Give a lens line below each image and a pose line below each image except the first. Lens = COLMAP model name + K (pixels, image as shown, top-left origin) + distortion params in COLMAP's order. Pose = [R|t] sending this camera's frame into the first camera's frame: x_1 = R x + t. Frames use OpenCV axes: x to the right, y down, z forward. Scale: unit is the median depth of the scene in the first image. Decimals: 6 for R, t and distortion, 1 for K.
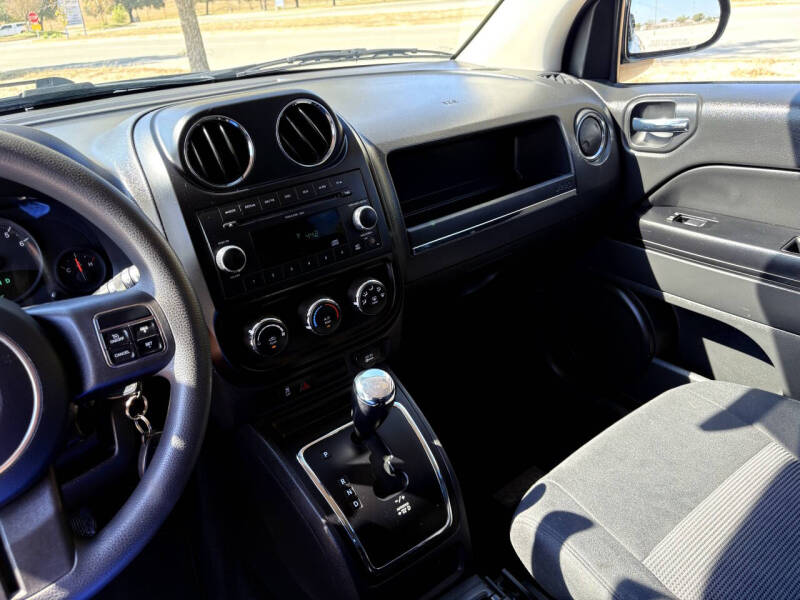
lens RADIAL K [[606.7, 0, 409.8], [0, 606.7, 289.9], [0, 0, 1]] dist [0.063269, -0.079276]
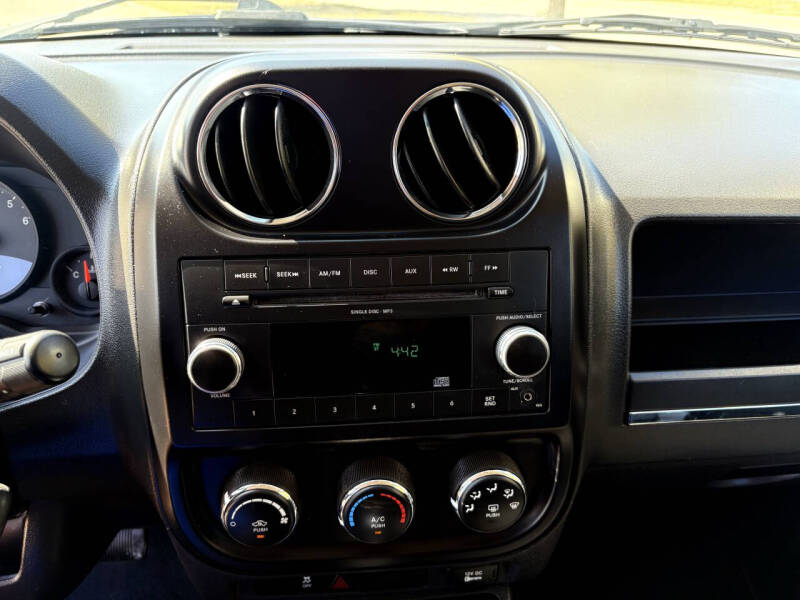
lens RADIAL K [[618.0, 0, 409.9], [0, 618.0, 280.4], [0, 0, 1]] dist [0.042891, -0.091135]
pose [[0.845048, 0.316645, -0.430848, 0.042385], [-0.303585, 0.947450, 0.100875, -0.190423], [0.440149, 0.045555, 0.896769, 0.515762]]
